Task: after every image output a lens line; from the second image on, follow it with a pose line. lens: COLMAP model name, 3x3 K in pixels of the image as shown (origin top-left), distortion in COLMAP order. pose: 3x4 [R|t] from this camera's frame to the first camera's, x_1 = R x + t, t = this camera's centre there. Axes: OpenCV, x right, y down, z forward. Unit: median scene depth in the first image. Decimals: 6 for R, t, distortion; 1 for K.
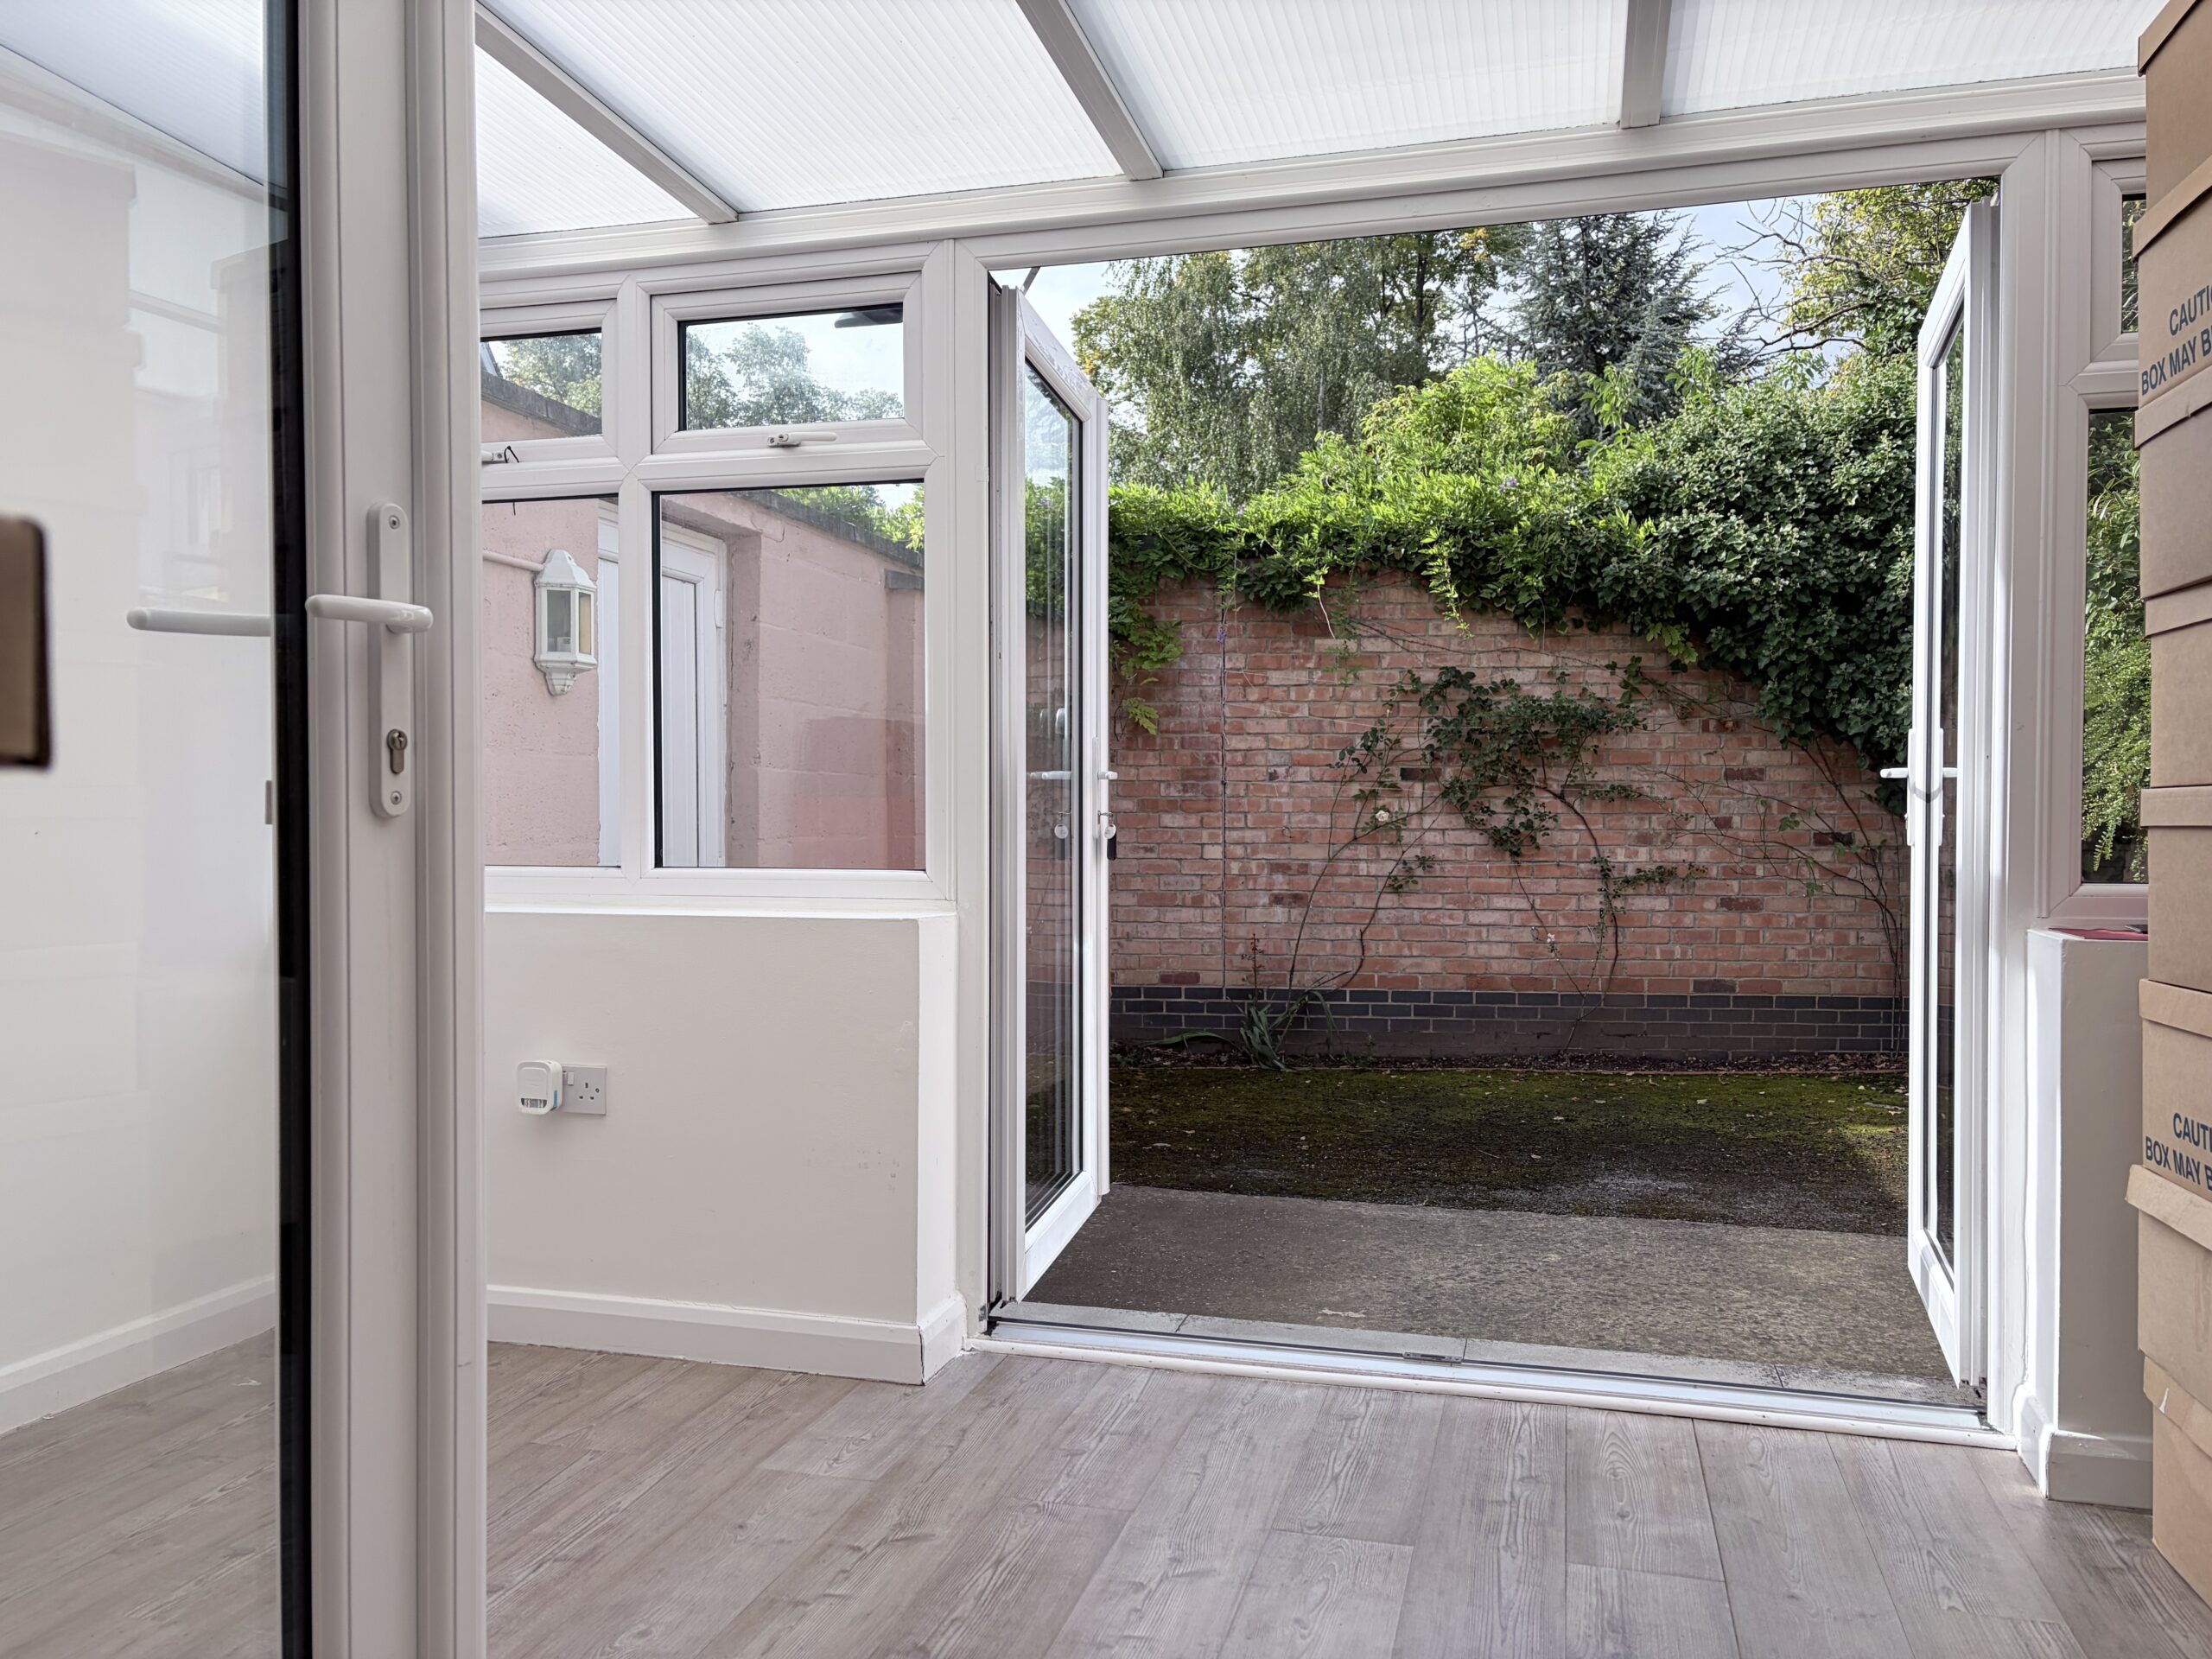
lens RADIAL K [[1635.2, 0, 1105.2], [0, 1635.2, 838.5], [0, 0, 1]] dist [0.014684, -0.003083]
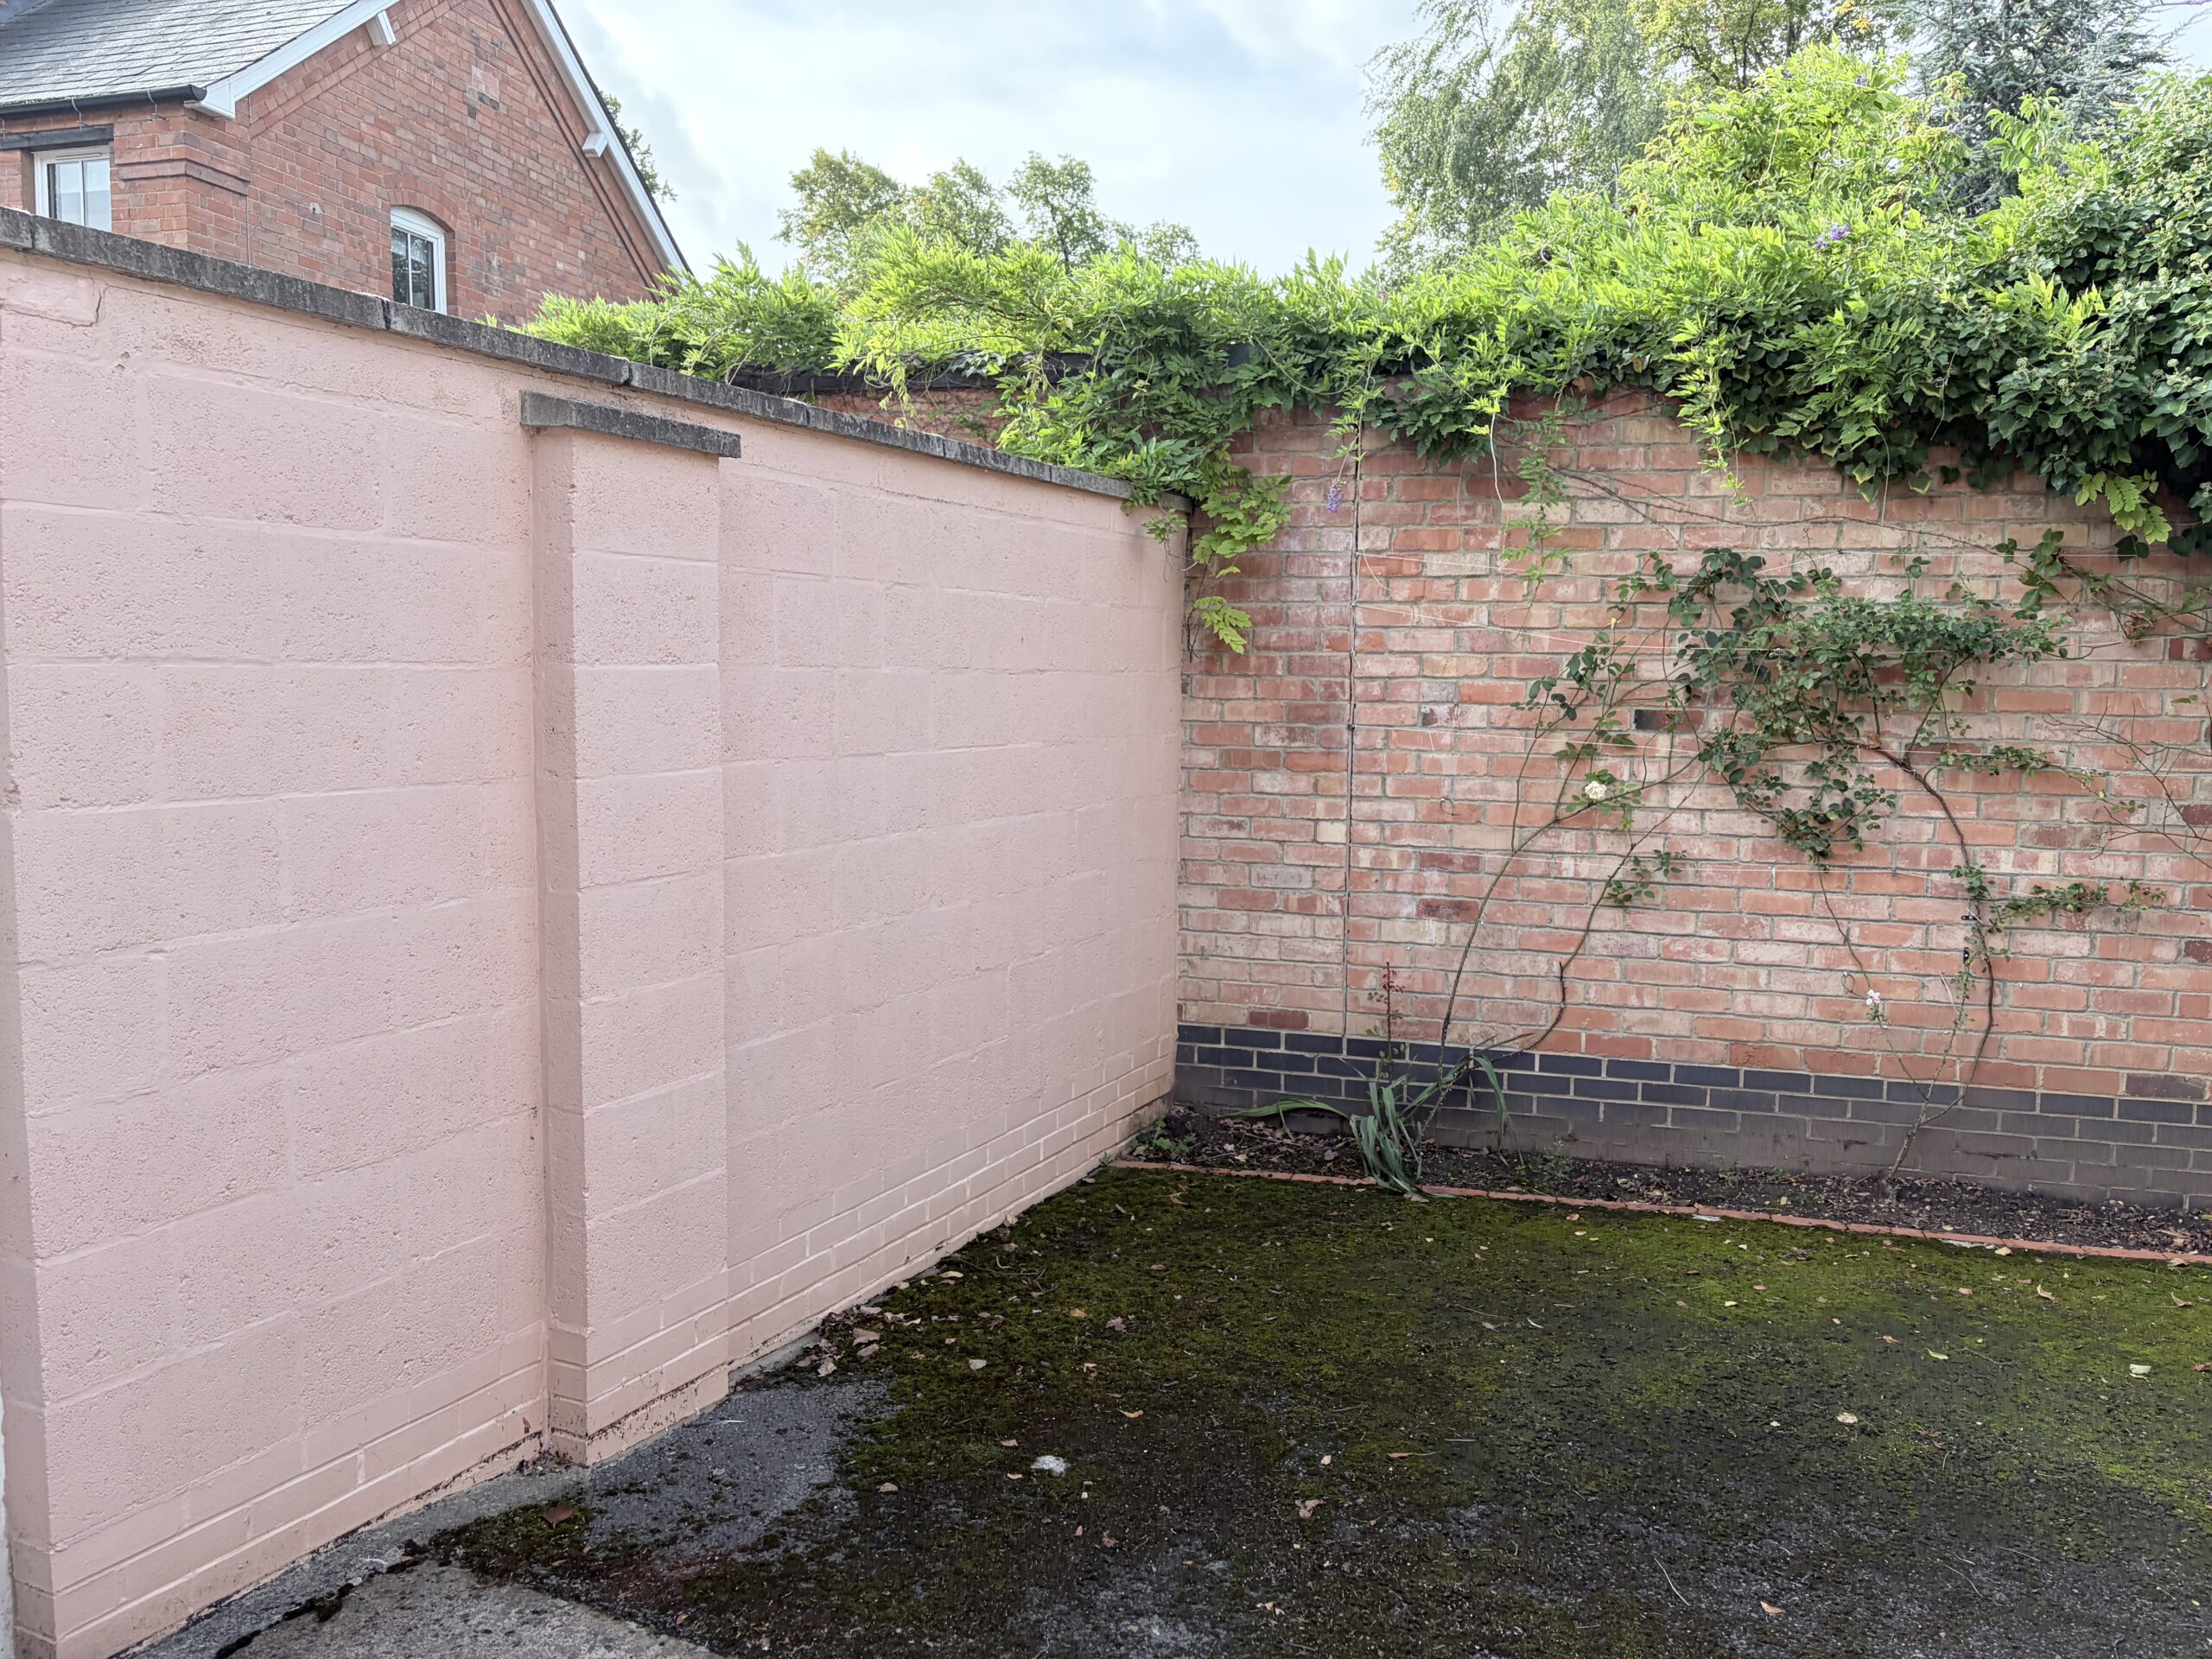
lens RADIAL K [[1642.5, 0, 1124.6], [0, 1642.5, 807.3], [0, 0, 1]] dist [0.004559, 0.008179]
pose [[0.980940, 0.029765, -0.192018, 0.111840], [-0.015528, 0.997046, 0.075226, -0.050751], [0.193690, -0.070811, 0.978504, 0.344783]]
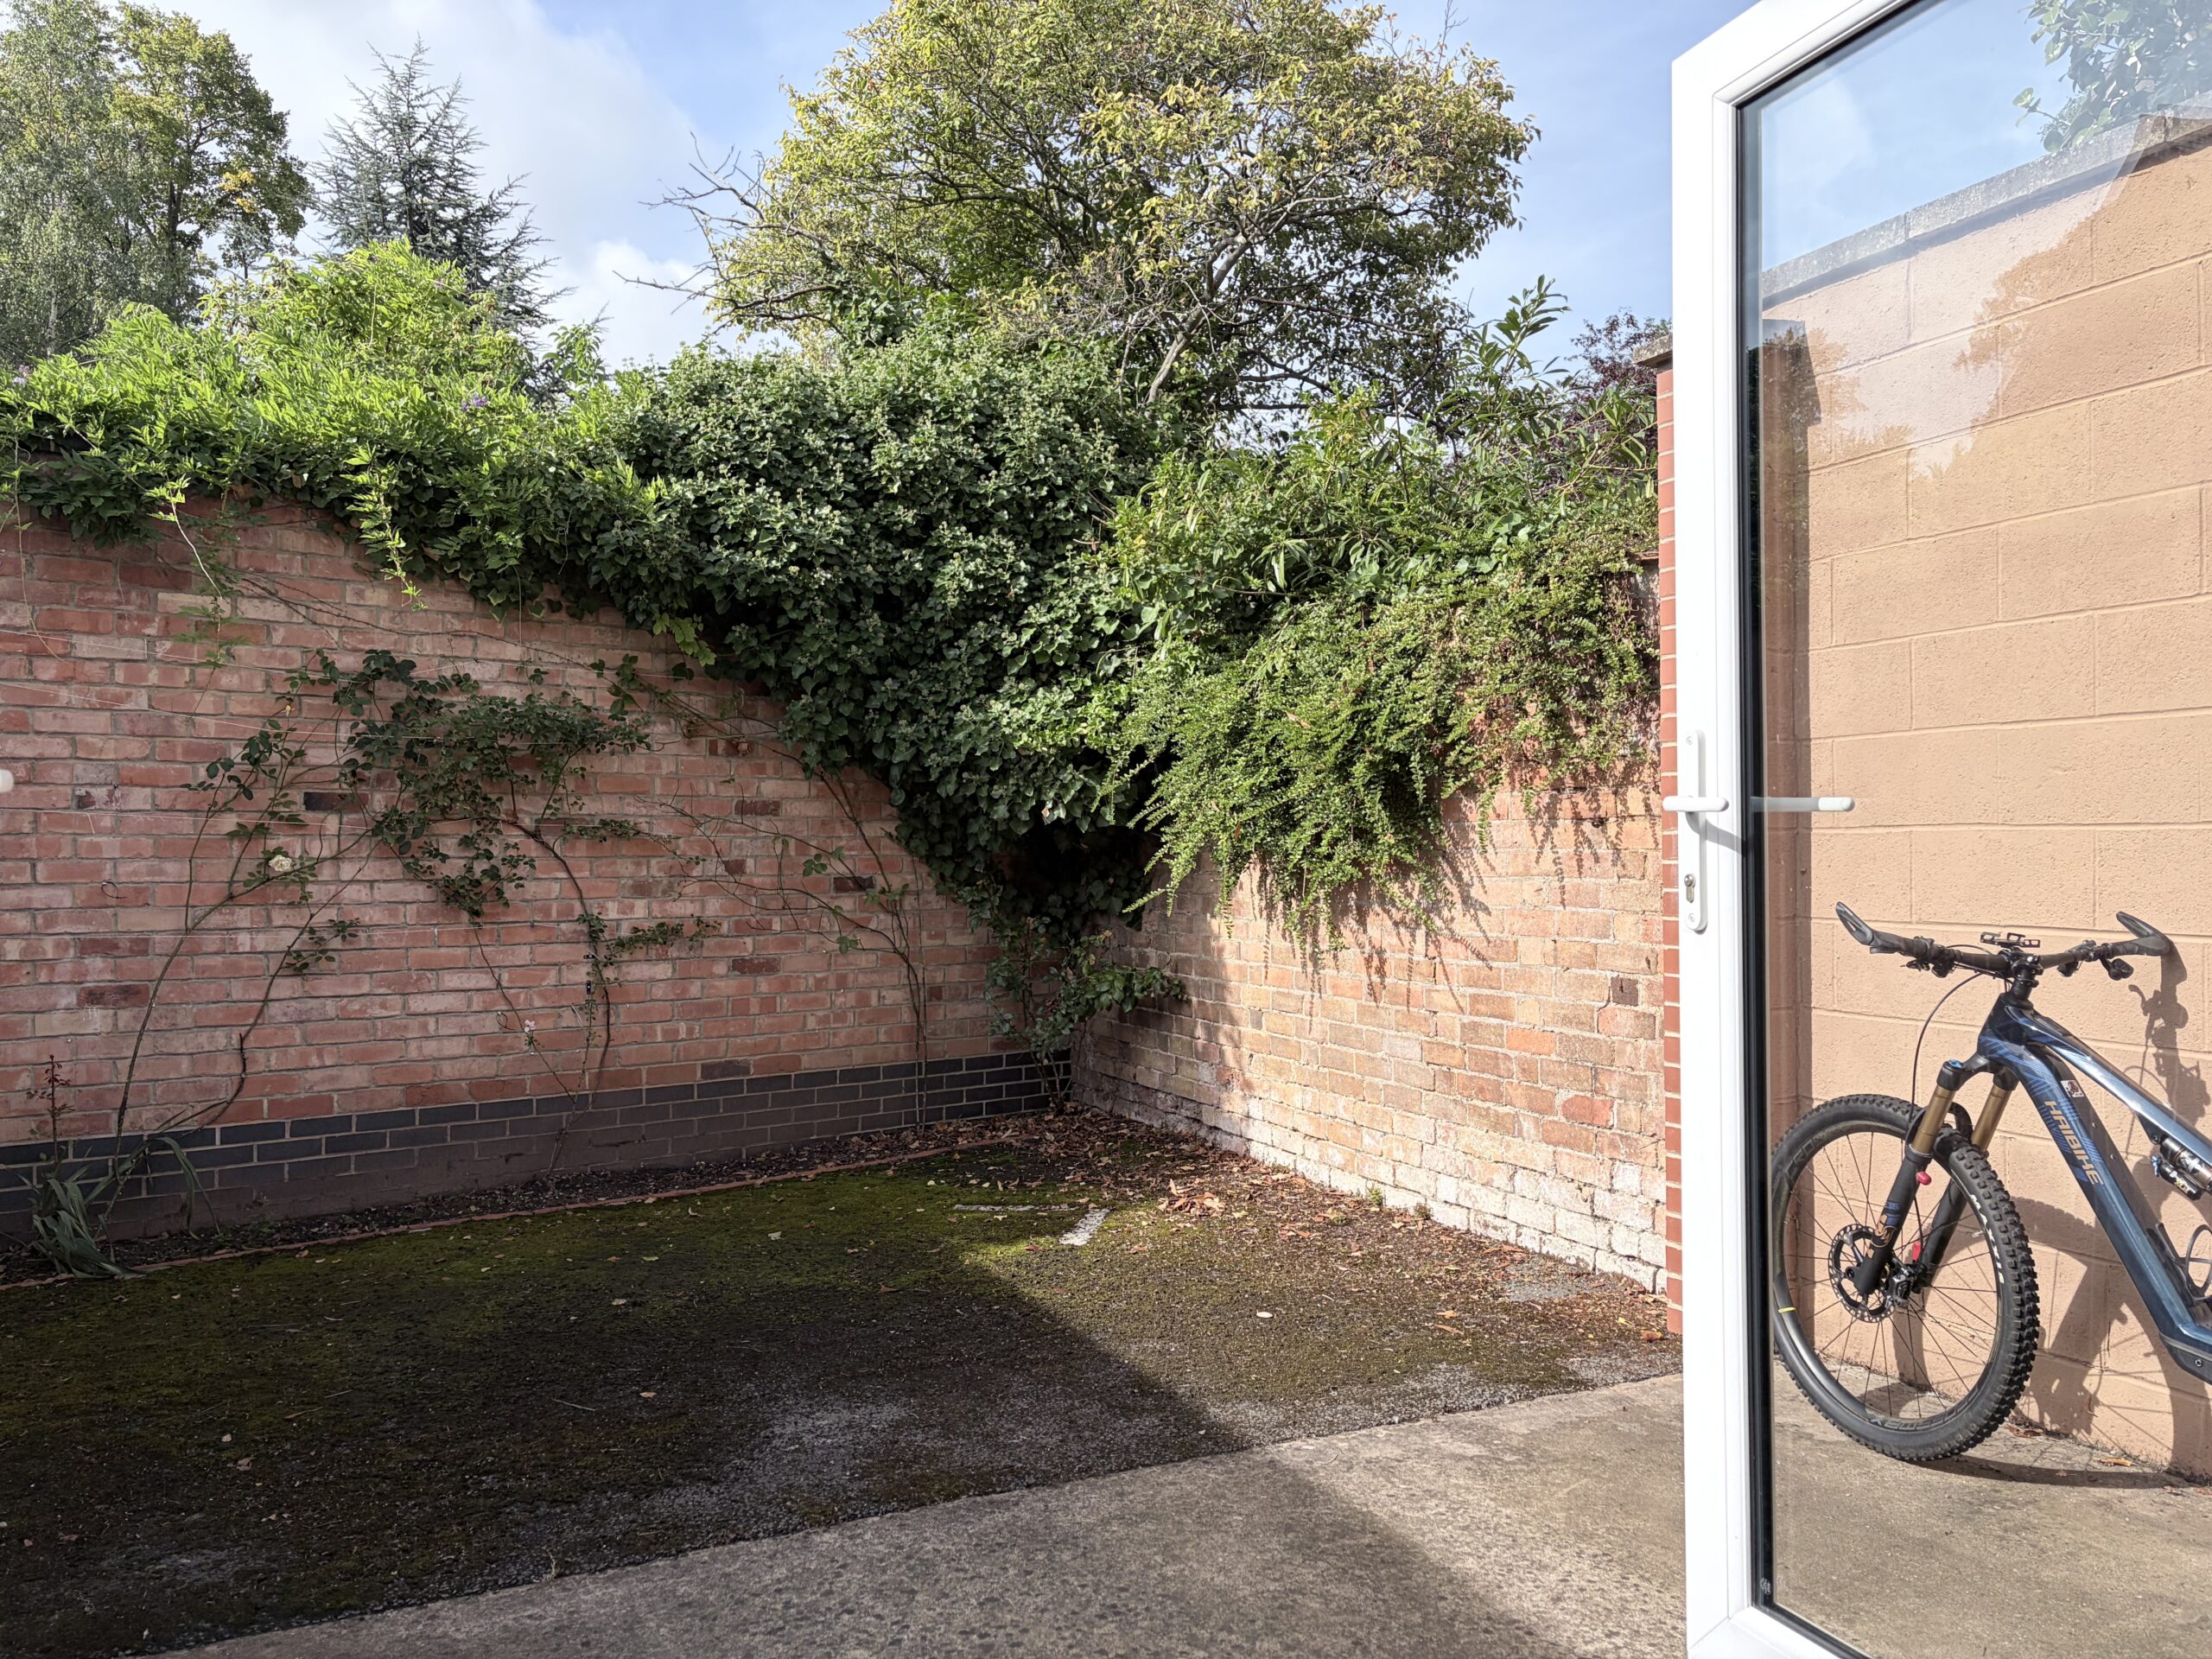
lens RADIAL K [[1635.2, 0, 1105.2], [0, 1635.2, 838.5], [0, 0, 1]] dist [0.014684, -0.003083]
pose [[0.753719, -0.000542, 0.657197, -0.017799], [0.014084, 0.999783, -0.015327, -0.008674], [-0.657046, 0.020808, 0.753563, 0.264632]]
